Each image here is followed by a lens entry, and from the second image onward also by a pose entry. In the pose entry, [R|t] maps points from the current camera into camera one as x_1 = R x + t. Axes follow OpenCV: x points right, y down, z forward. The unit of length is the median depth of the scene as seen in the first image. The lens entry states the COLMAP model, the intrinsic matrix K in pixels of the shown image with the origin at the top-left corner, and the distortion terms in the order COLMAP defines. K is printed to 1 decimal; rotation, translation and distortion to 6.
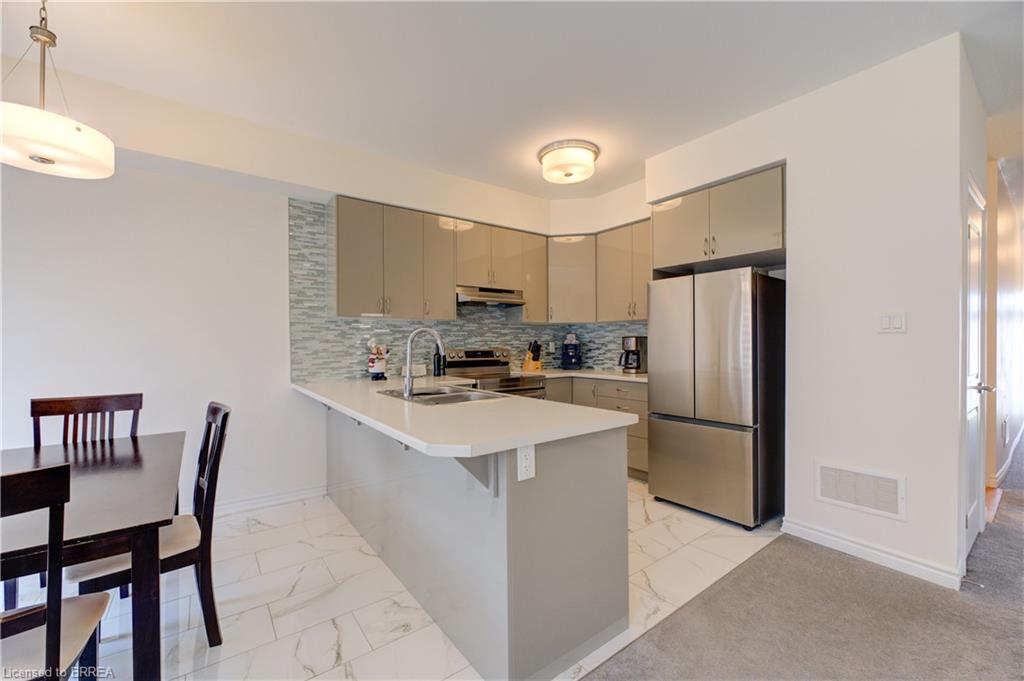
lens RADIAL K [[412.3, 0, 511.4], [0, 412.3, 343.4], [0, 0, 1]] dist [-0.001389, -0.001080]
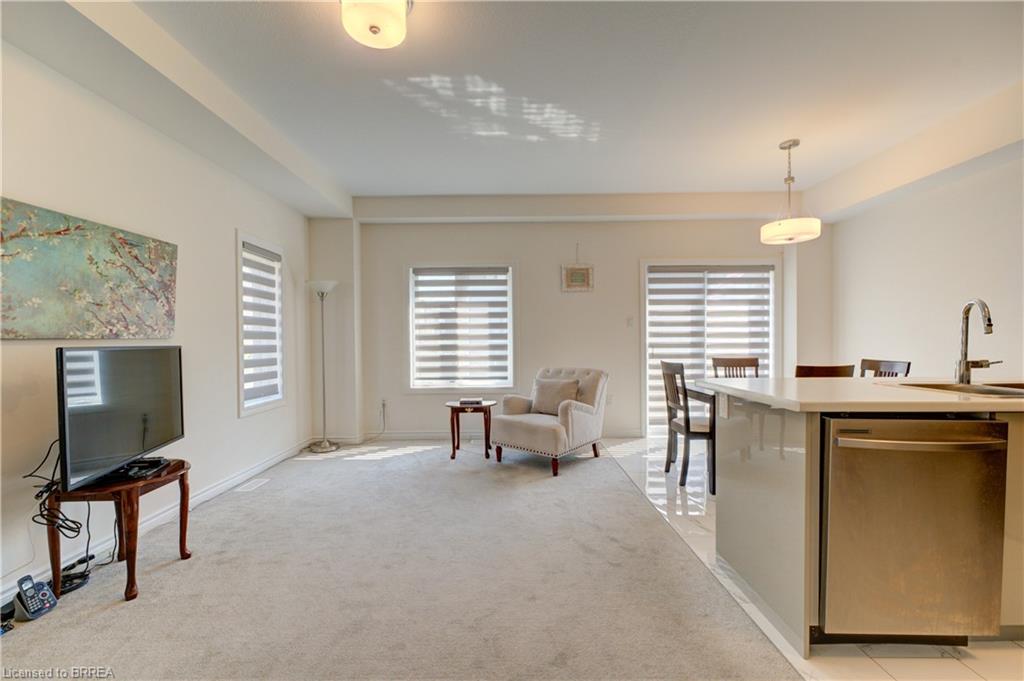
lens RADIAL K [[412.3, 0, 509.2], [0, 412.3, 345.9], [0, 0, 1]] dist [-0.001389, -0.001080]
pose [[-0.605853, 0.021059, -0.795298, 0.709792], [0.005532, 0.999737, 0.022258, 0.022716], [0.795557, 0.009086, -0.605810, 0.566715]]
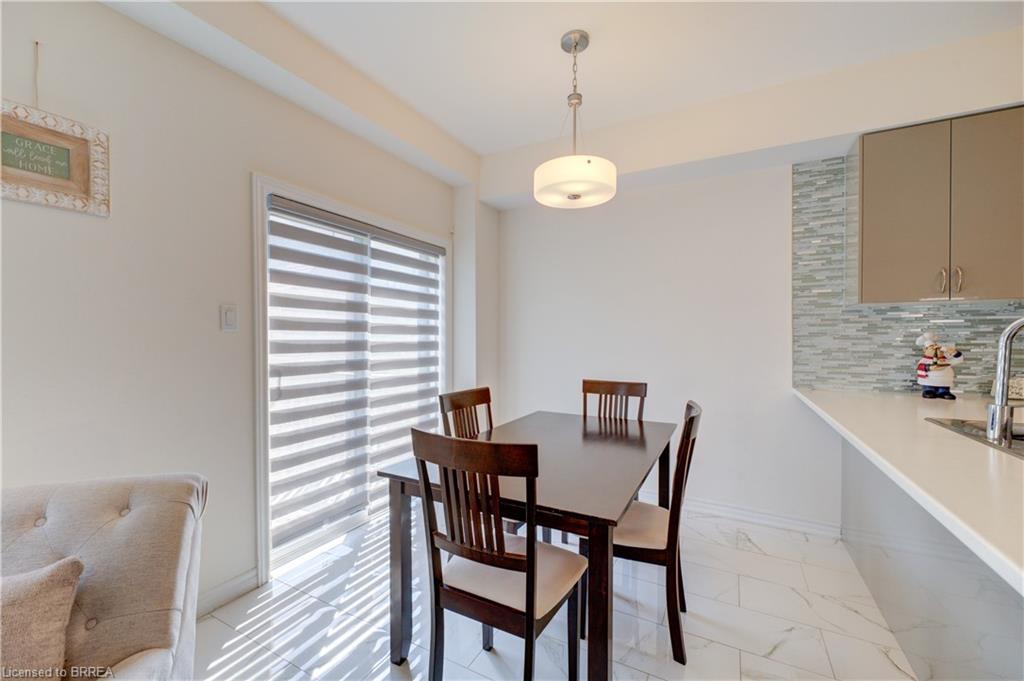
lens RADIAL K [[412.3, 0, 508.4], [0, 412.3, 342.7], [0, 0, 1]] dist [-0.001389, -0.001080]
pose [[0.416790, 0.013318, -0.908905, -0.020835], [-0.006697, 0.999911, 0.011581, -0.000336], [0.908978, 0.001260, 0.416842, 0.133949]]
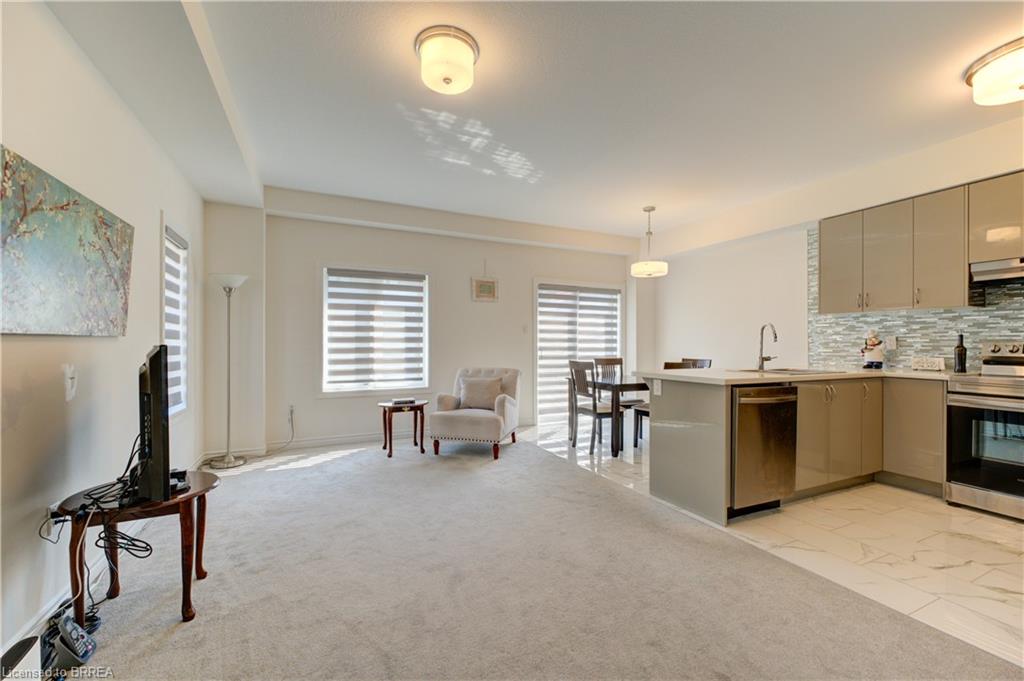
lens RADIAL K [[412.3, 0, 509.8], [0, 412.3, 345.9], [0, 0, 1]] dist [-0.001389, -0.001080]
pose [[-0.202653, 0.008138, -0.979217, 1.015438], [-0.006753, 0.999930, 0.009708, 0.027019], [0.979227, 0.008580, -0.202584, 0.305493]]
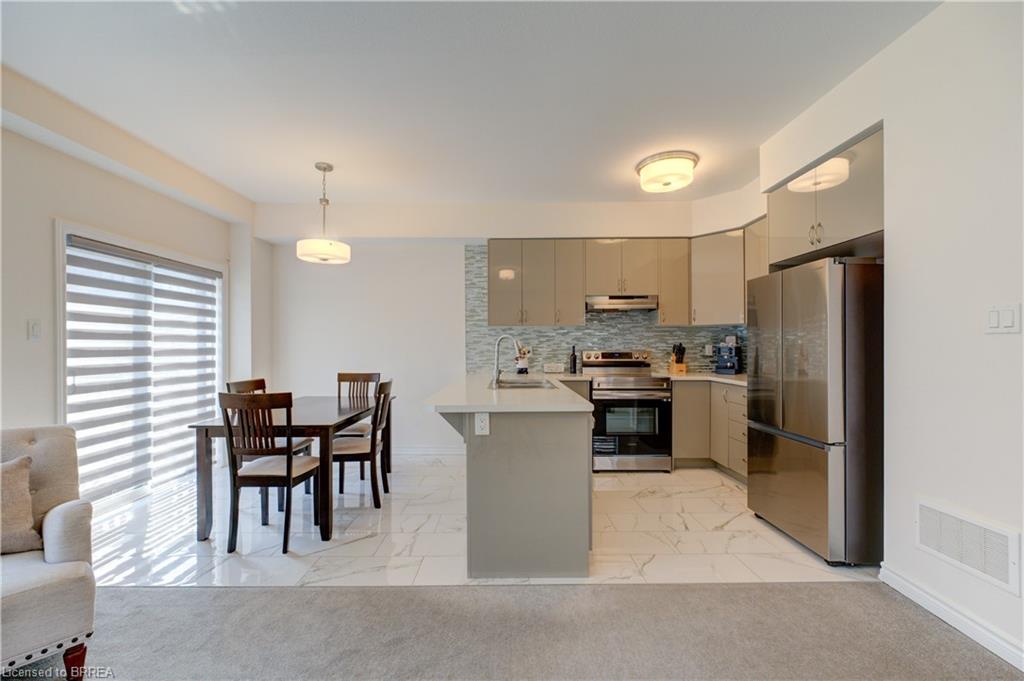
lens RADIAL K [[412.3, 0, 509.3], [0, 412.3, 343.7], [0, 0, 1]] dist [-0.001389, -0.001080]
pose [[0.800209, -0.000203, -0.599722, 0.459494], [-0.002690, 0.999989, -0.003929, -0.000765], [0.599716, 0.004757, 0.800199, -0.070965]]
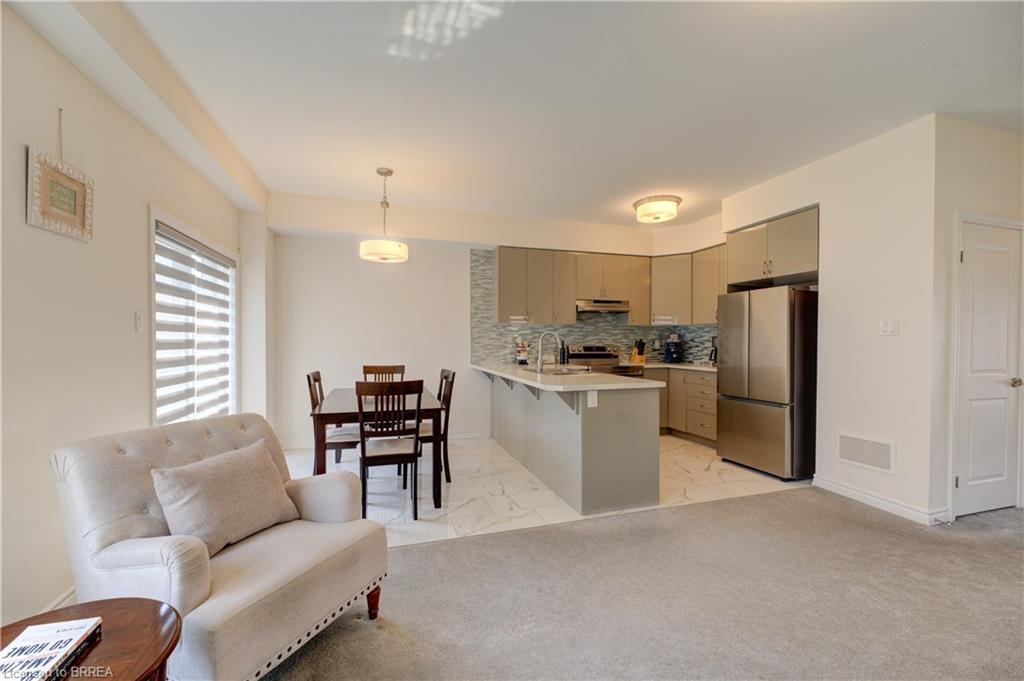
lens RADIAL K [[412.3, 0, 510.8], [0, 412.3, 343.9], [0, 0, 1]] dist [-0.001389, -0.001080]
pose [[0.942557, 0.010750, -0.333872, 0.147748], [-0.008883, 0.999935, 0.007121, 0.003137], [0.333927, -0.003746, 0.942591, -0.465934]]
